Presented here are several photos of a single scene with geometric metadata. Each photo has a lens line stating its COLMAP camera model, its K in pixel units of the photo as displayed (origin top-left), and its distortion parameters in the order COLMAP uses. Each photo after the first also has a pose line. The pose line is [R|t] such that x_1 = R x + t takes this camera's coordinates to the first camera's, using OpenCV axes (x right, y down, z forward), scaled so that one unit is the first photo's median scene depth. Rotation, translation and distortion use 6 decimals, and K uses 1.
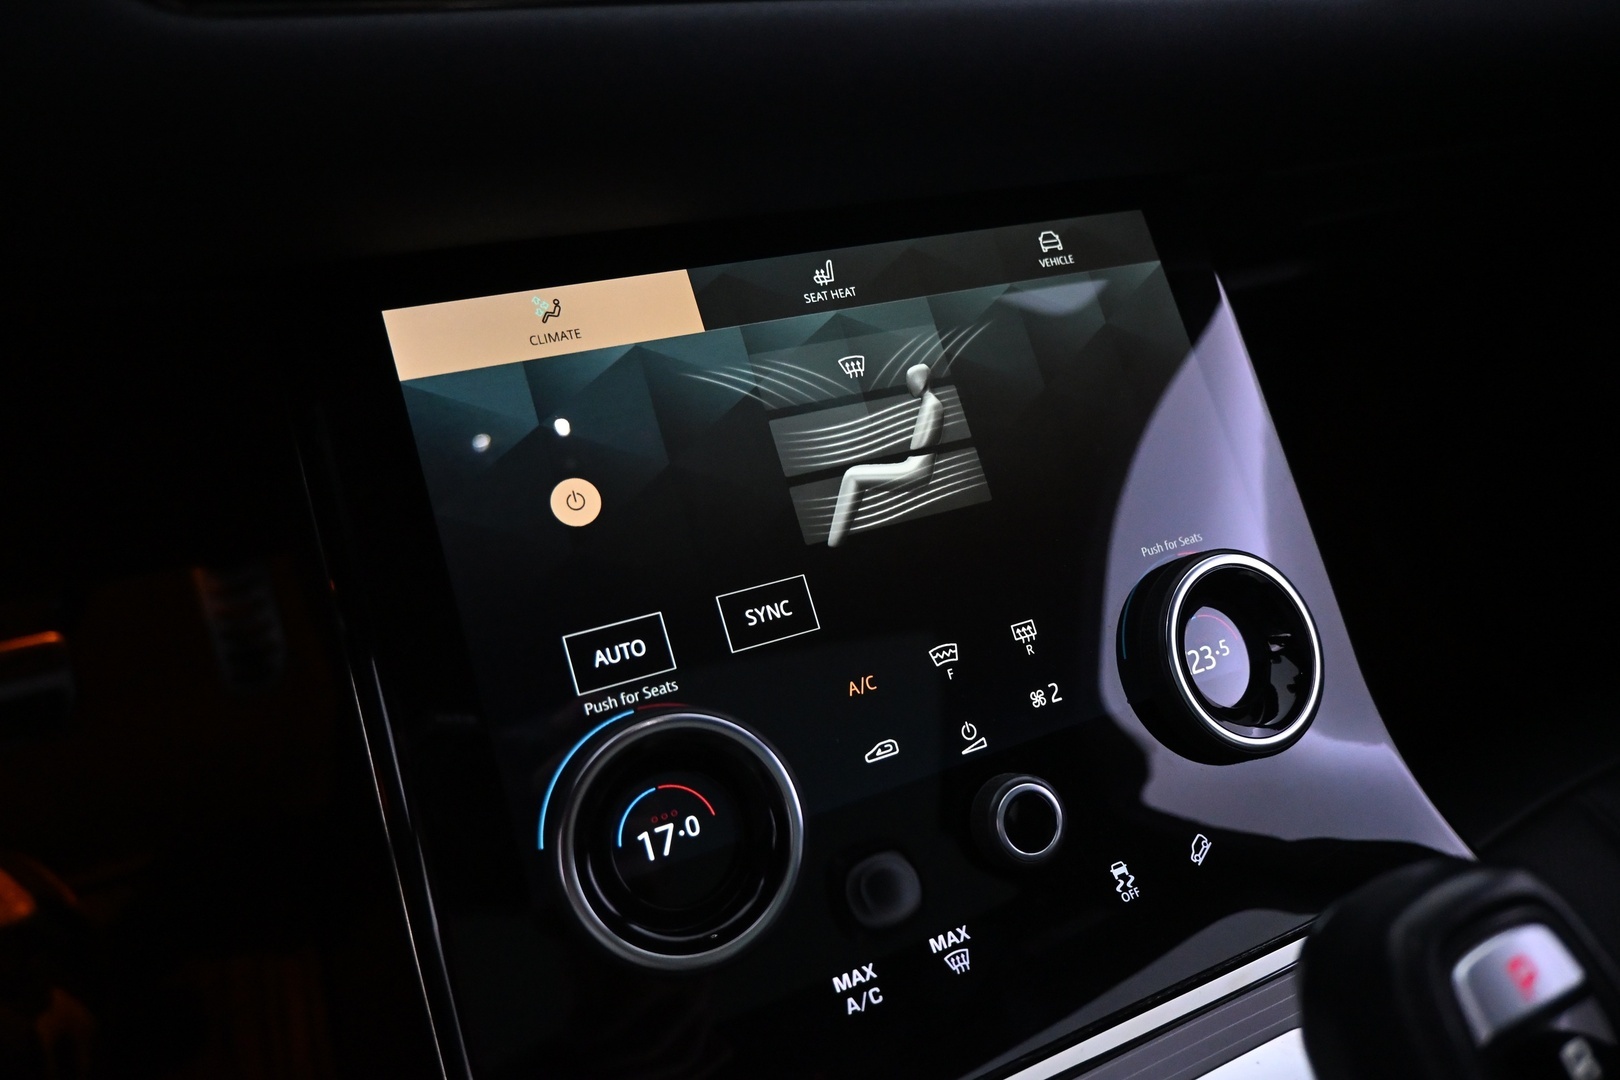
lens RADIAL K [[1082.3, 0, 810.0], [0, 1082.3, 540.0], [0, 0, 1]] dist [-0.009169, -0.000991]
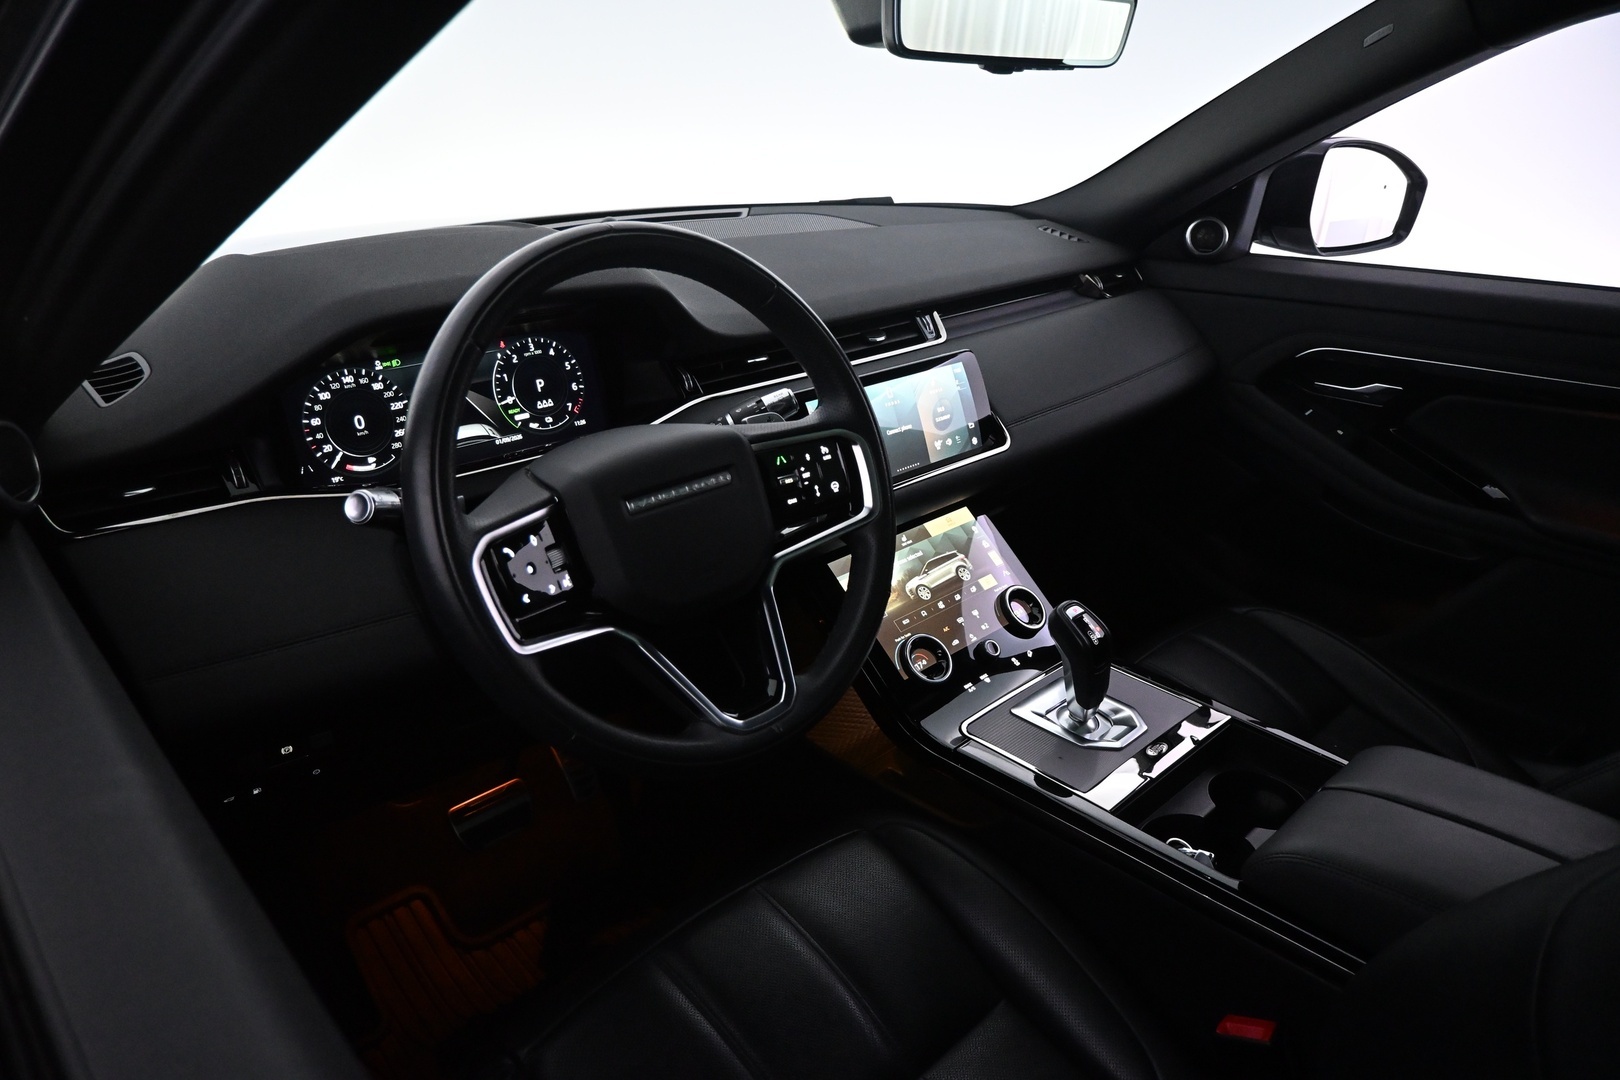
lens RADIAL K [[1082.3, 0, 810.0], [0, 1082.3, 540.0], [0, 0, 1]] dist [-0.009169, -0.000991]
pose [[0.947133, -0.189082, 0.259205, -1.511431], [0.246367, 0.946144, -0.210038, 0.573858], [-0.205531, 0.262793, 0.942707, -3.013678]]
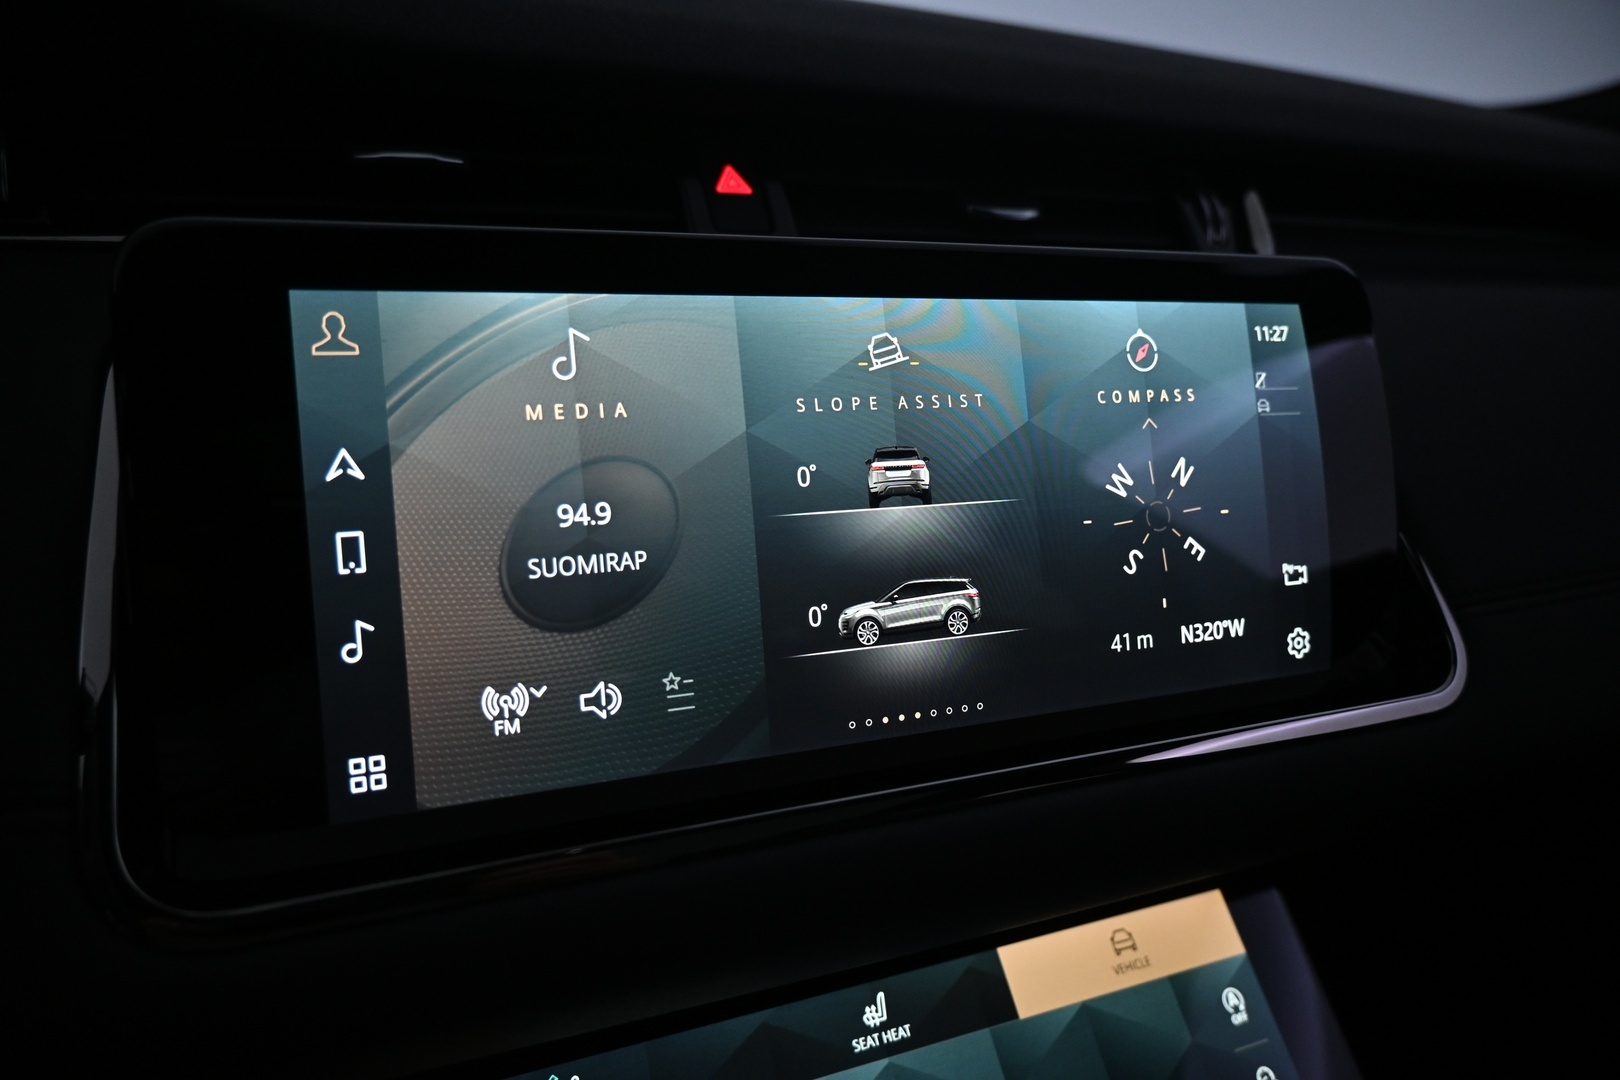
lens RADIAL K [[1082.3, 0, 810.0], [0, 1082.3, 540.0], [0, 0, 1]] dist [-0.009169, -0.000991]
pose [[0.998871, 0.009577, -0.046534, -0.003519], [-0.024001, 0.947017, -0.320286, -0.365862], [0.041001, 0.321041, 0.946177, 0.019517]]
